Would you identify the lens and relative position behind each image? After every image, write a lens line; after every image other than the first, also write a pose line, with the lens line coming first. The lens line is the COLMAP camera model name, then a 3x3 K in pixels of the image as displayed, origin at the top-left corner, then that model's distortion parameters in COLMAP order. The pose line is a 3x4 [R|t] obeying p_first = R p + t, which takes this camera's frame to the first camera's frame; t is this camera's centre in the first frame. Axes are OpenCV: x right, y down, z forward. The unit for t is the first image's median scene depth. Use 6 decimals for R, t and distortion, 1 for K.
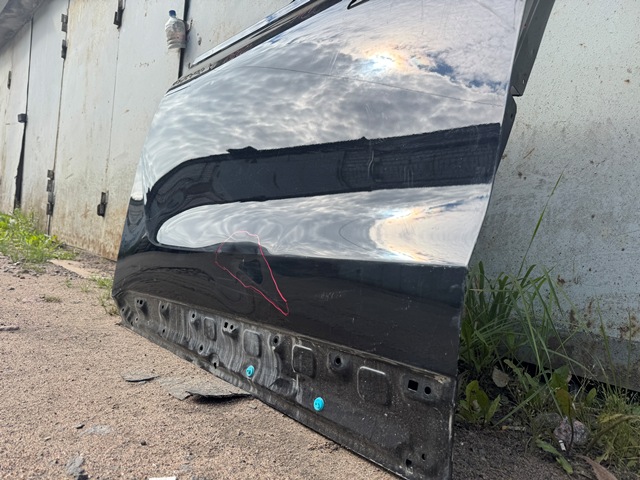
lens RADIAL K [[458.5, 0, 313.9], [0, 458.5, 238.7], [0, 0, 1]] dist [0.002368, -0.014126]
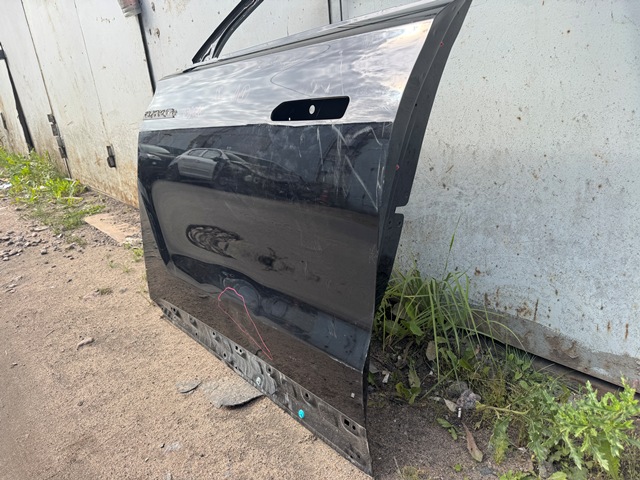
lens RADIAL K [[458.5, 0, 313.3], [0, 458.5, 235.4], [0, 0, 1]] dist [0.002368, -0.014126]
pose [[0.982353, -0.167003, -0.084215, 0.218185], [0.185609, 0.925952, 0.328879, -0.551687], [0.023056, -0.338707, 0.940610, -0.216848]]
